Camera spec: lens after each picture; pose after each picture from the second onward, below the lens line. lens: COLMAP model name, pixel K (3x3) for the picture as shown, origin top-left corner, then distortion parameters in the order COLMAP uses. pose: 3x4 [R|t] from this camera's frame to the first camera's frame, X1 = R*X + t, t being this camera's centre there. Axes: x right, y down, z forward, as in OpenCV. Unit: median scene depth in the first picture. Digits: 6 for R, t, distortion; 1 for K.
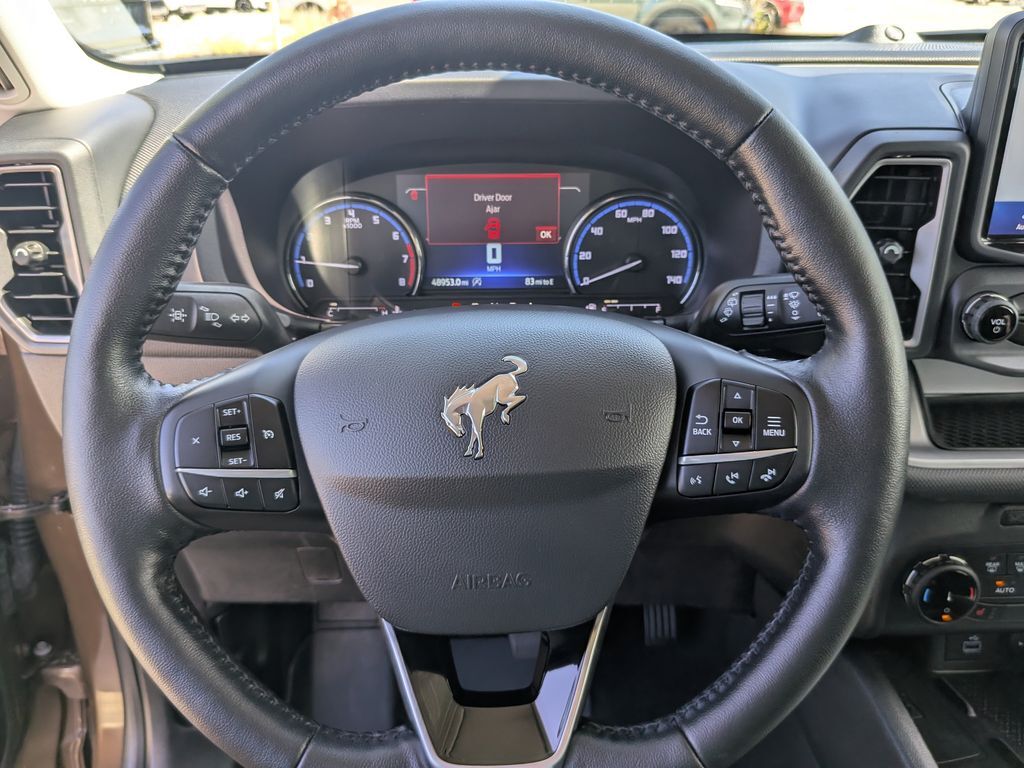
lens RADIAL K [[838.9, 0, 512.0], [0, 838.9, 384.0], [0, 0, 1]] dist [0.053263, -0.129046]
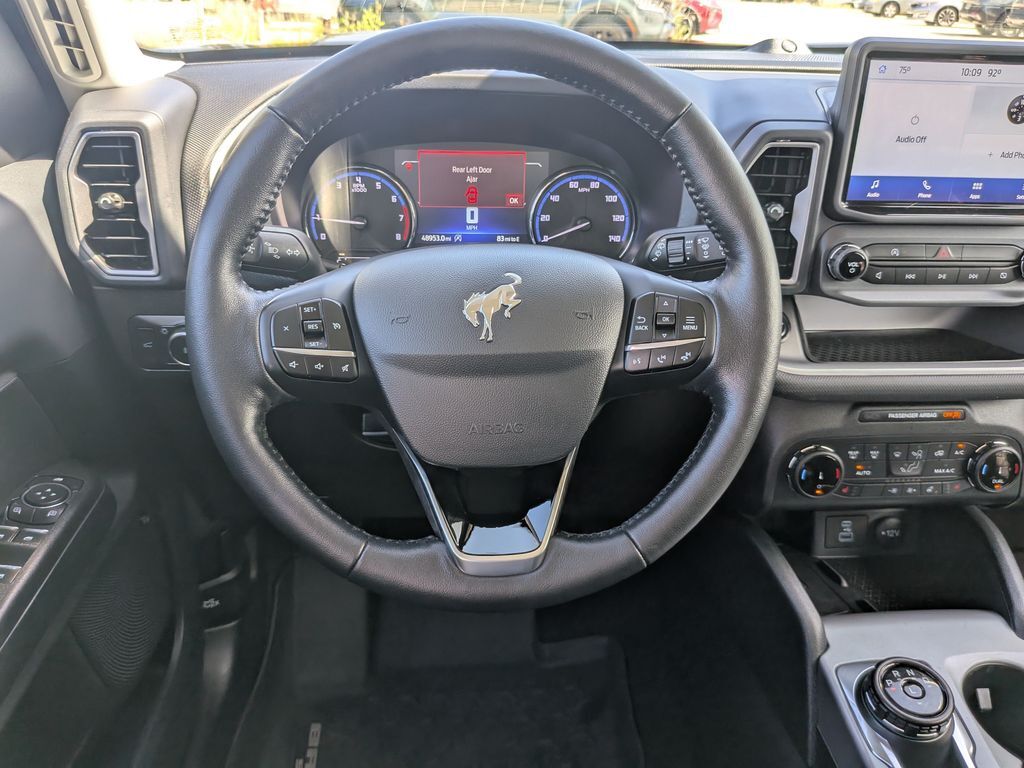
lens RADIAL K [[814.1, 0, 509.5], [0, 814.1, 376.6], [0, 0, 1]] dist [0.060021, -0.118600]
pose [[0.996755, 0.001074, 0.080490, -0.080422], [-0.001580, 0.999979, 0.006227, 0.096967], [-0.080482, -0.006334, 0.996736, -0.269977]]
